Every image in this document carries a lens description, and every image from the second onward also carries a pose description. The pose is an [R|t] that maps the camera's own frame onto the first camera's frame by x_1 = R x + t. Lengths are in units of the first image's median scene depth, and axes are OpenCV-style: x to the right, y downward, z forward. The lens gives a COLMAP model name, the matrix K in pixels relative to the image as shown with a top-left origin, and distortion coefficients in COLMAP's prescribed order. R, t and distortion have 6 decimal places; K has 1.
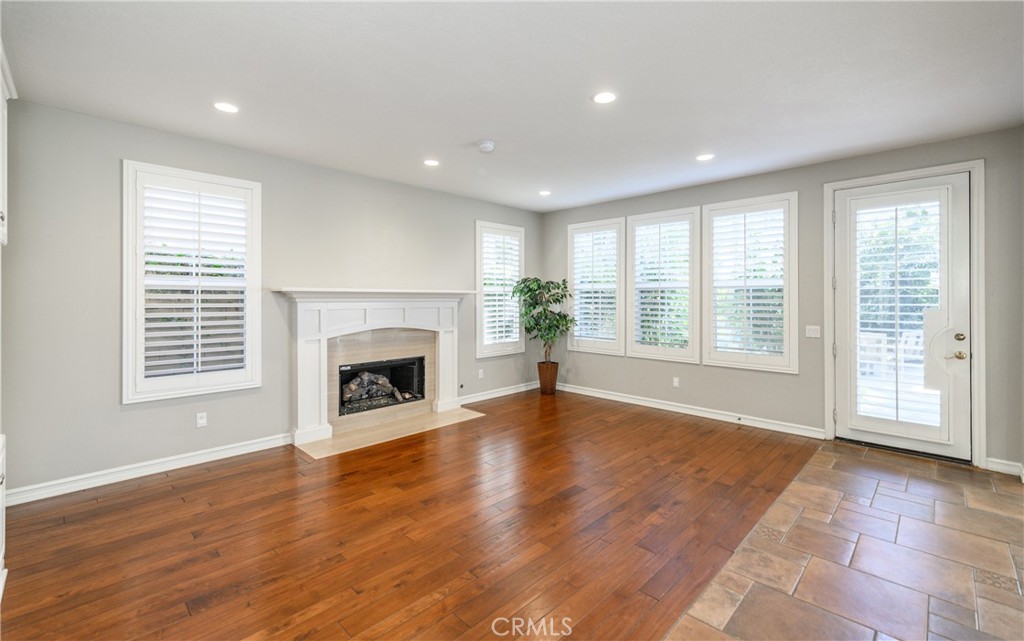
lens RADIAL K [[436.9, 0, 516.1], [0, 436.9, 297.9], [0, 0, 1]] dist [0.007519, -0.000107]
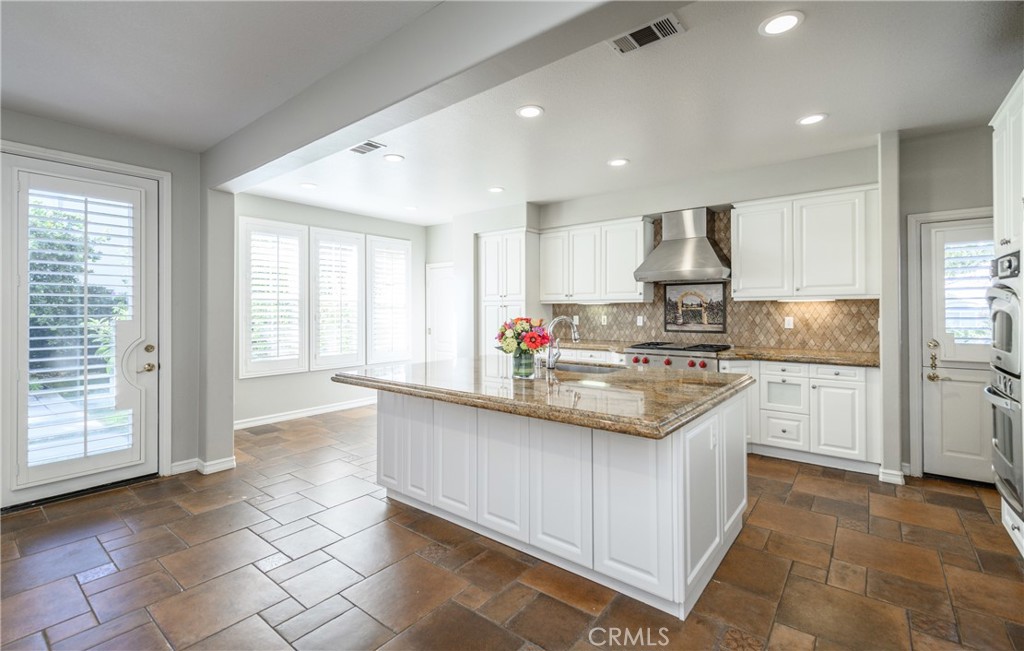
lens RADIAL K [[448.1, 0, 508.9], [0, 448.1, 307.5], [0, 0, 1]] dist [0.015119, -0.000020]
pose [[-0.097749, 0.009921, 0.995162, -0.048076], [-0.000068, 0.999950, -0.009975, 0.006960], [-0.995211, -0.001042, -0.097743, 0.246626]]
